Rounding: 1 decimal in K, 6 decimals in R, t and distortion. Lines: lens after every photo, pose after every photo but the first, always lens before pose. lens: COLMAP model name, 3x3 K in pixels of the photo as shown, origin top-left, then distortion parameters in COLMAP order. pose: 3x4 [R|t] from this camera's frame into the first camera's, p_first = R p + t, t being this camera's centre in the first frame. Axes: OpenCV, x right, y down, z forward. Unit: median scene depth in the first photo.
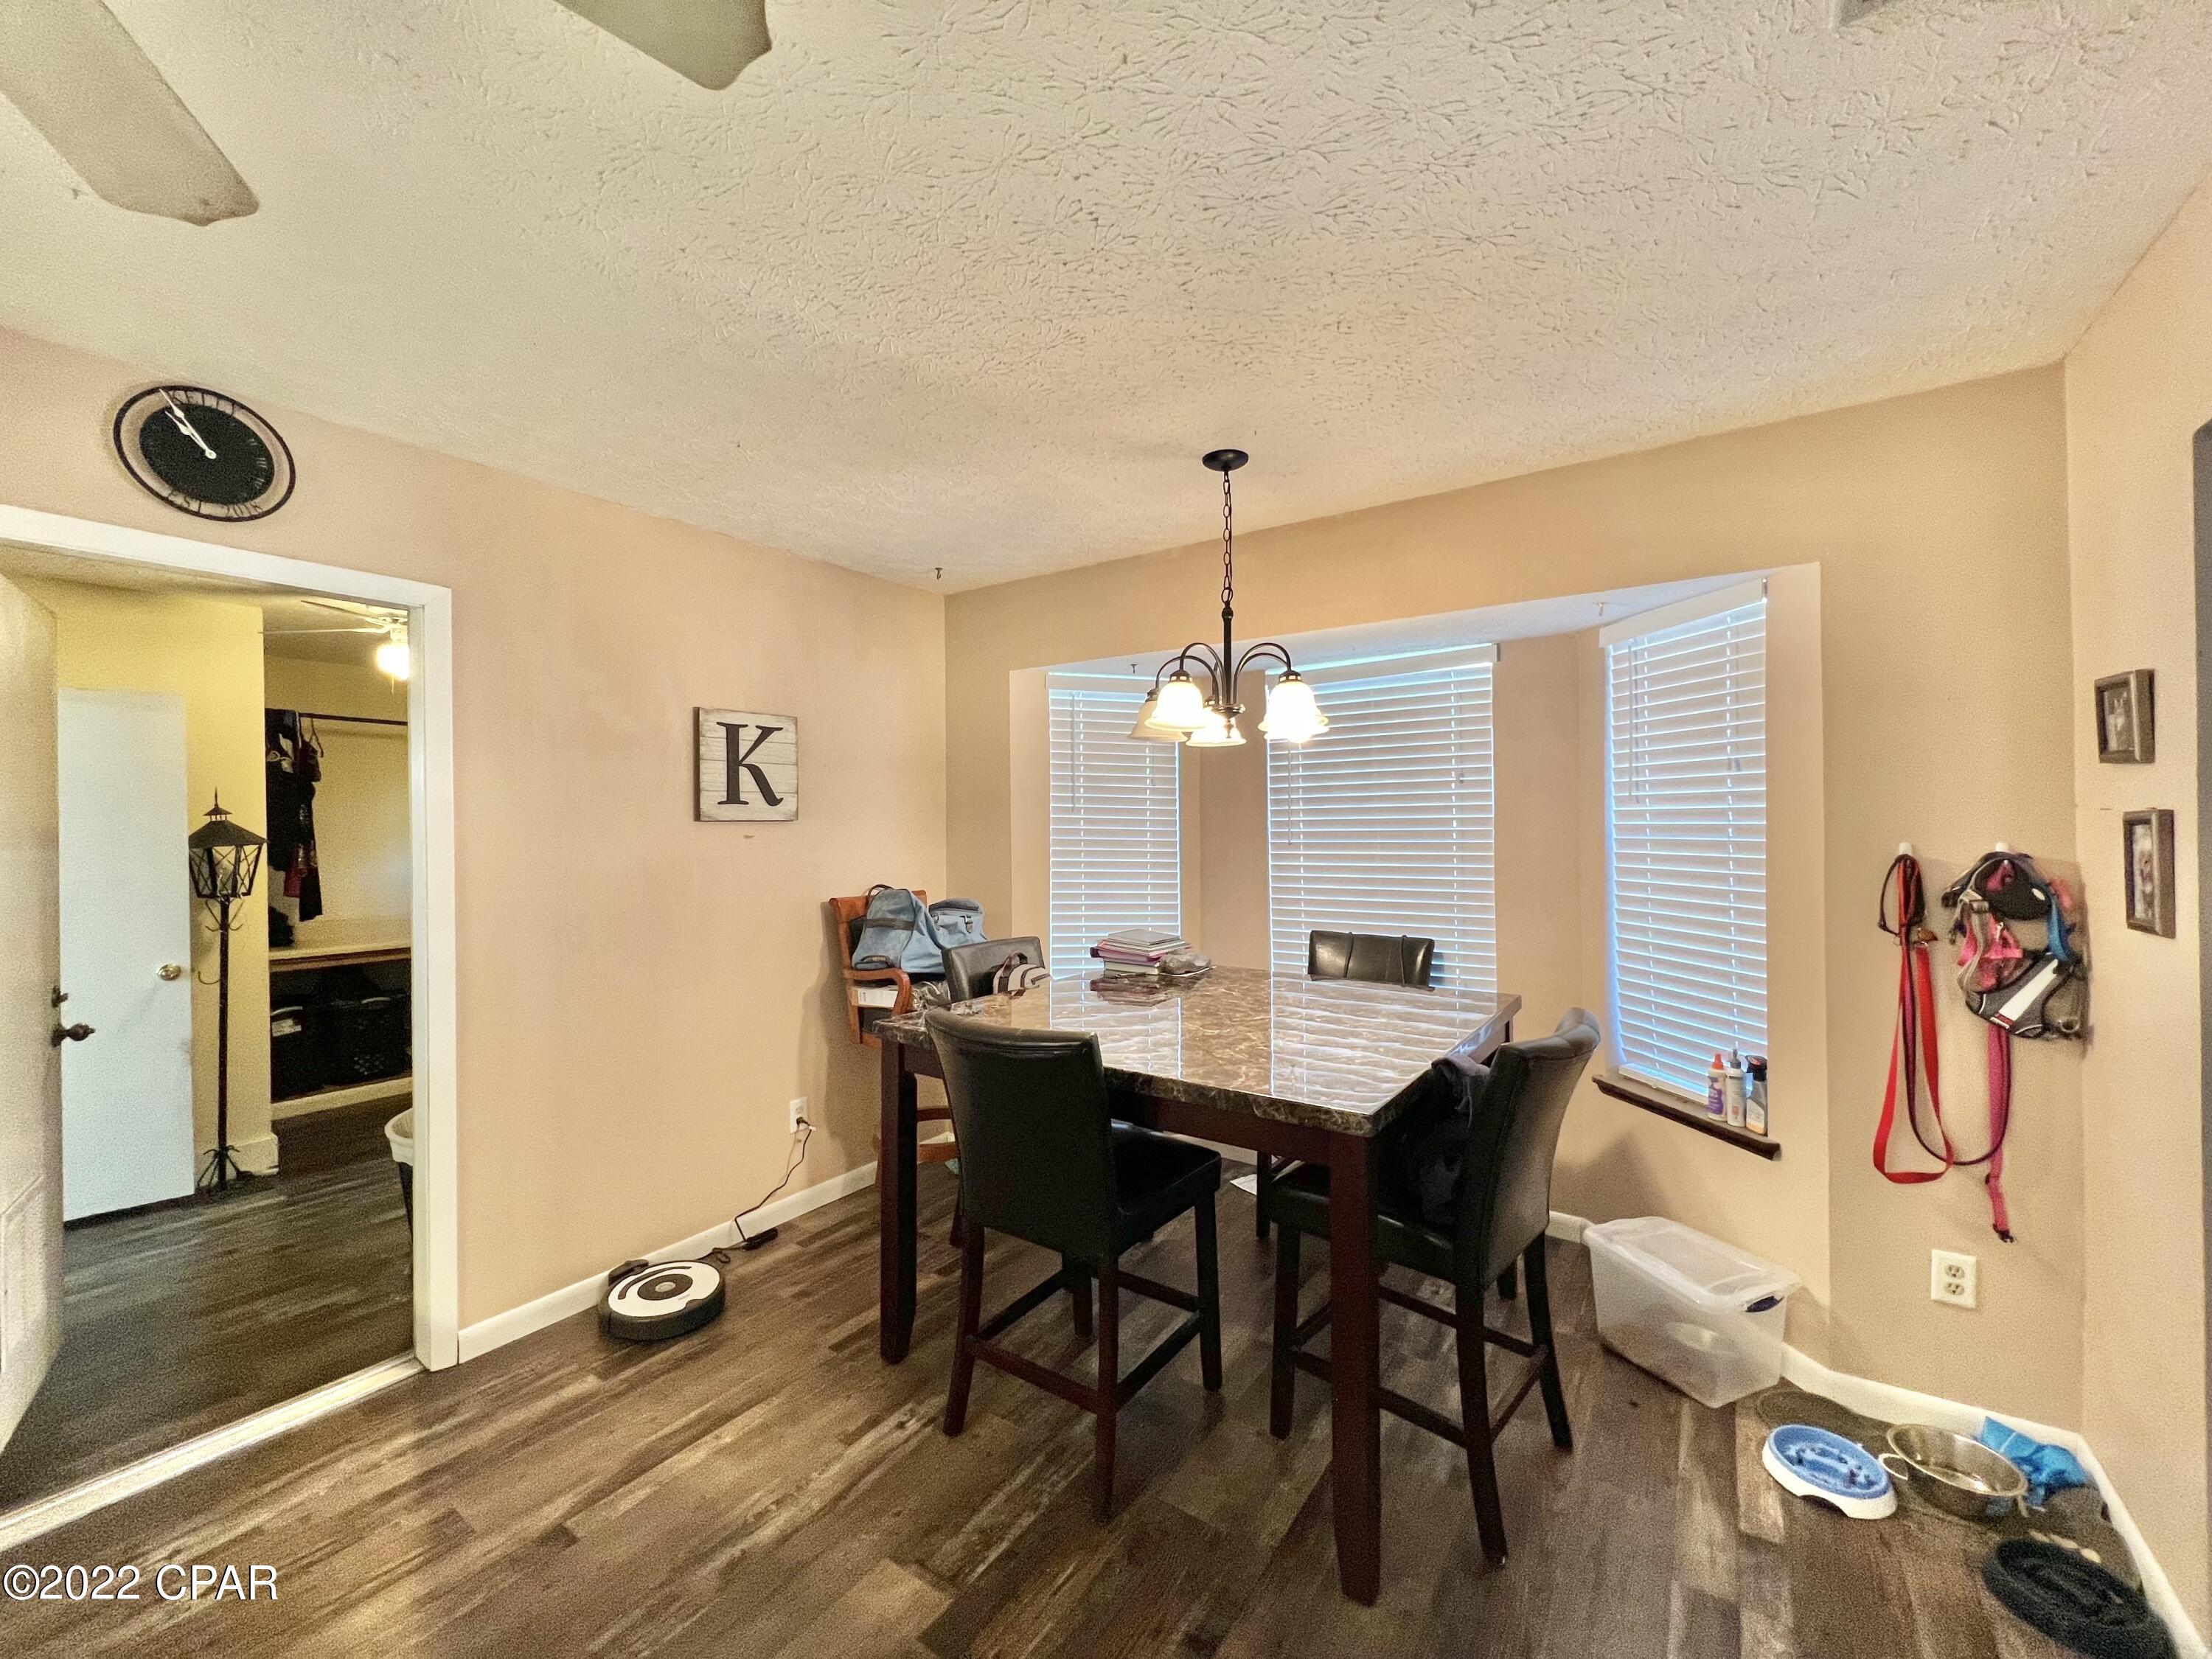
lens RADIAL K [[882.4, 0, 1117.0], [0, 882.4, 823.3], [0, 0, 1]] dist [-0.001402, -0.000048]
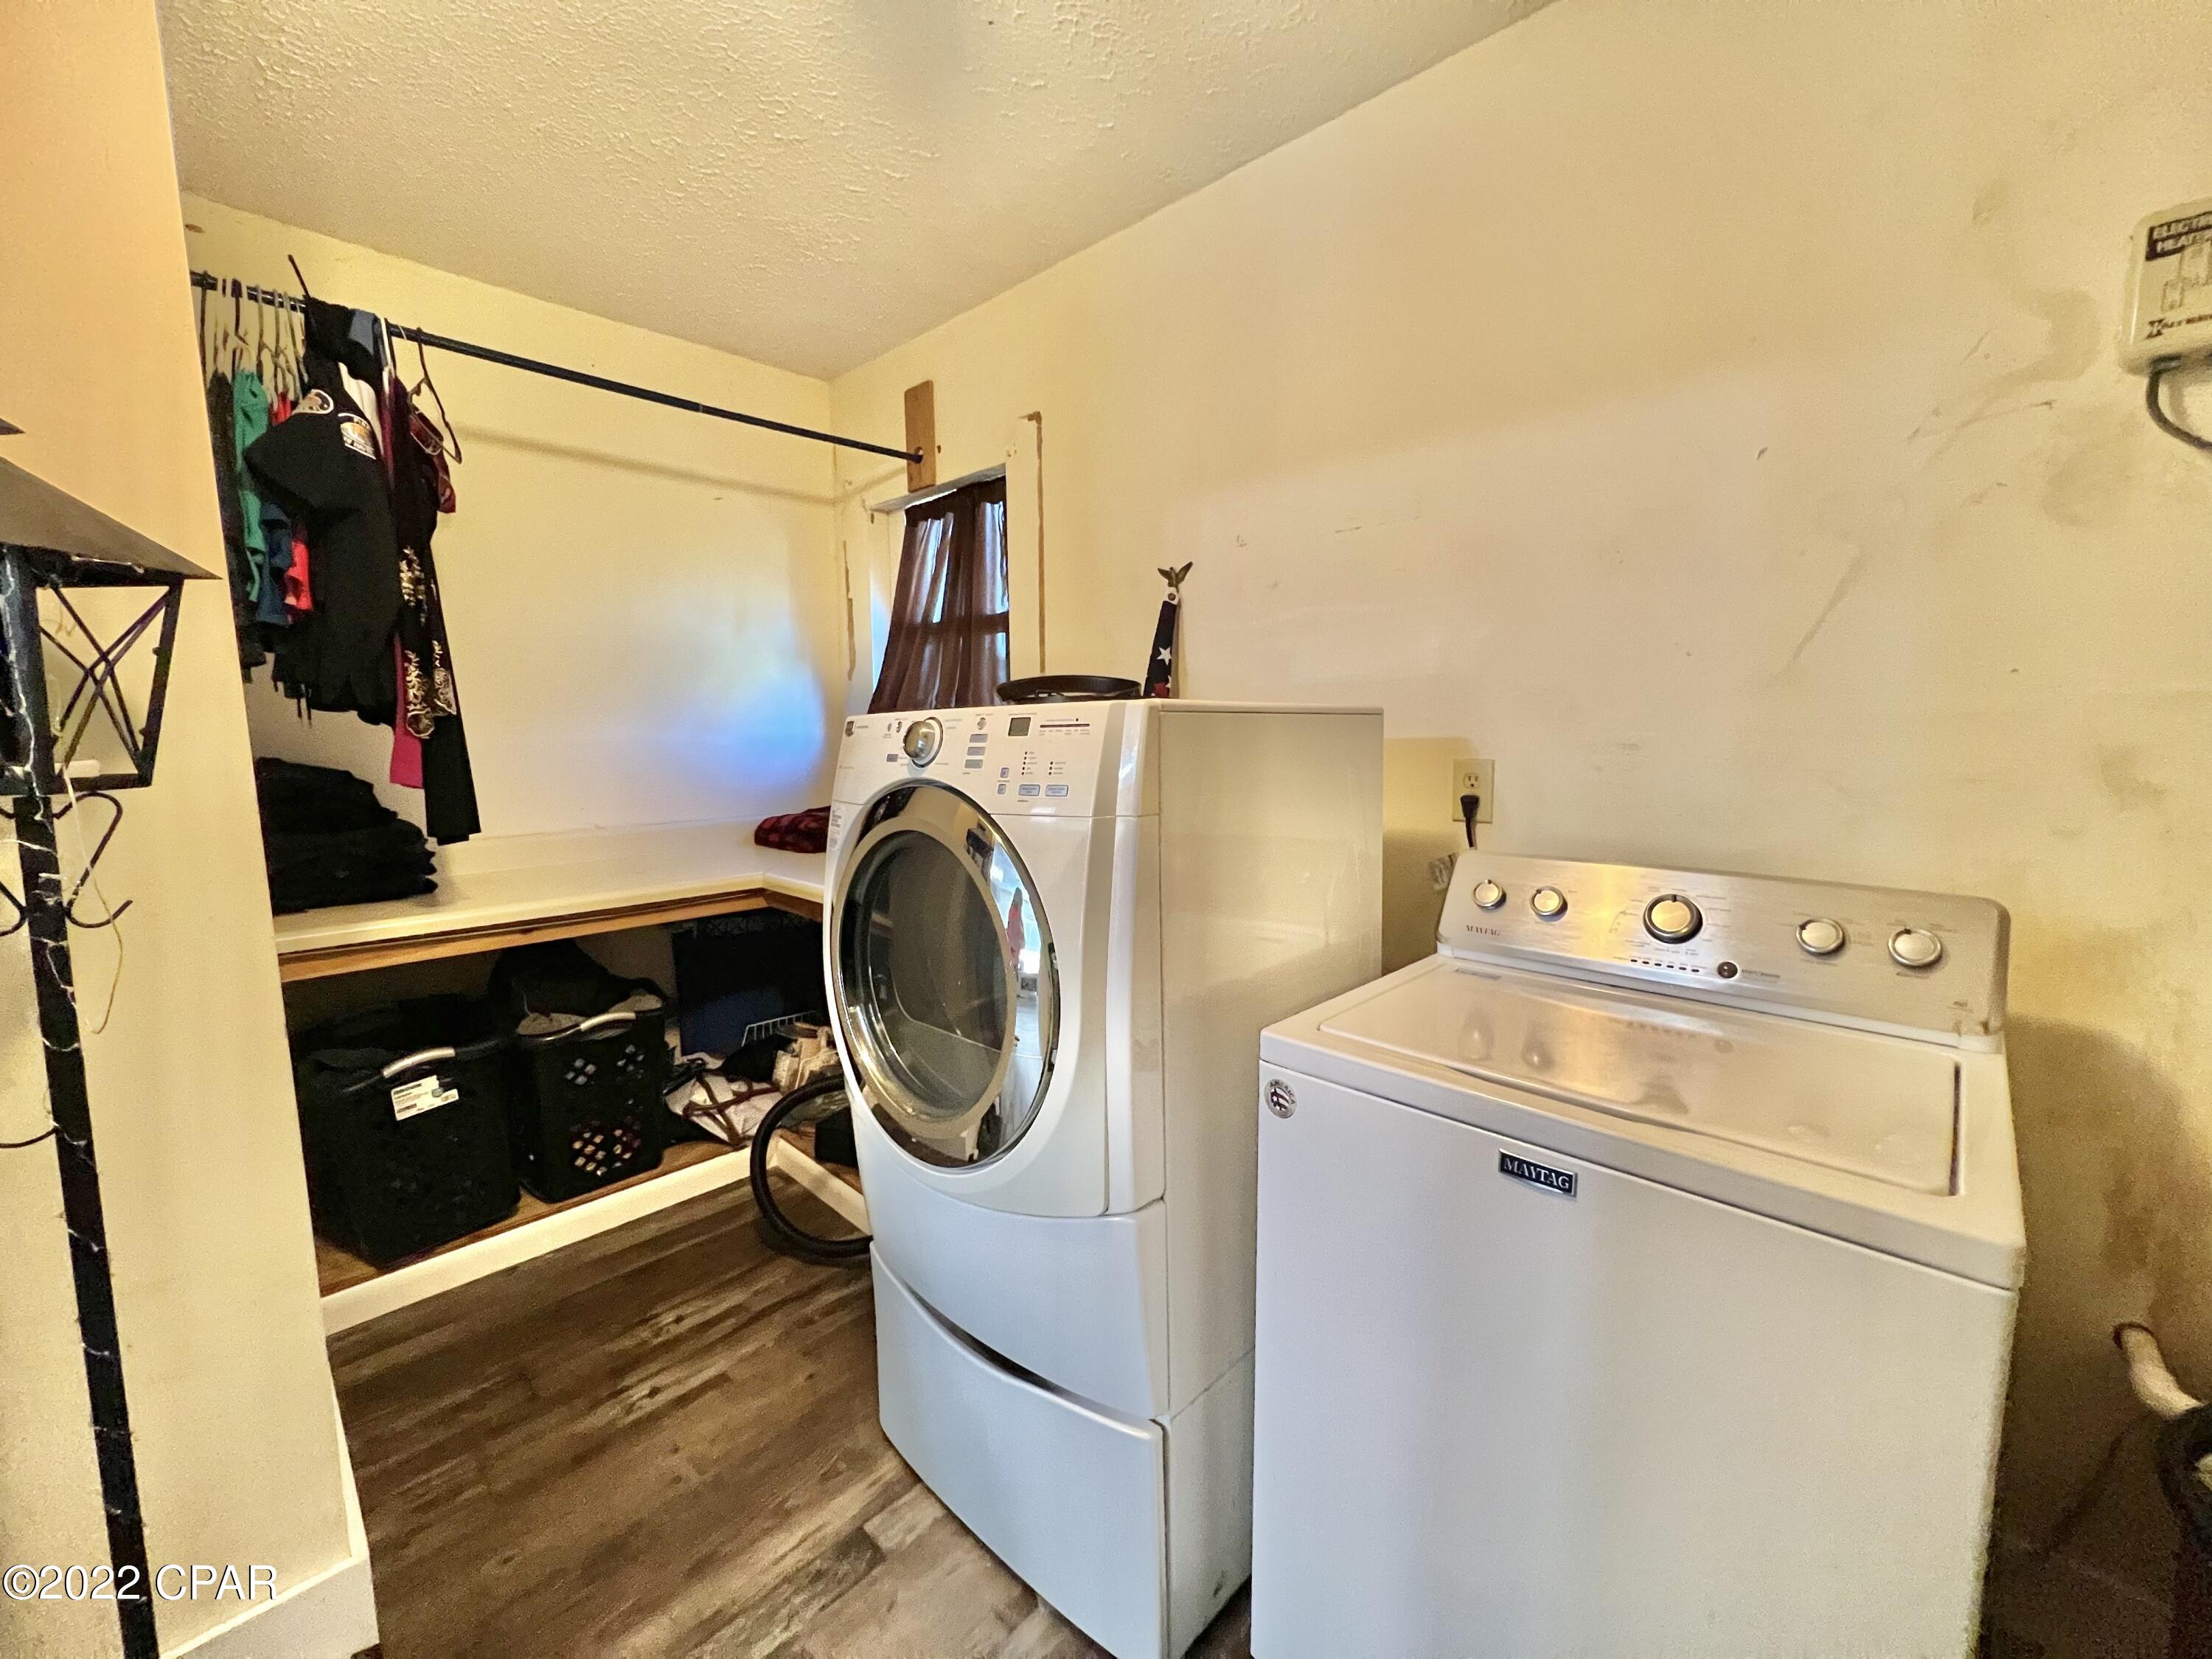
lens RADIAL K [[882.4, 0, 1101.2], [0, 882.4, 827.8], [0, 0, 1]] dist [-0.001402, -0.000048]
pose [[0.985021, 0.019458, -0.171333, -0.551847], [0.000814, 0.993077, 0.117460, 0.054422], [0.172432, -0.115840, 0.978186, 0.655397]]
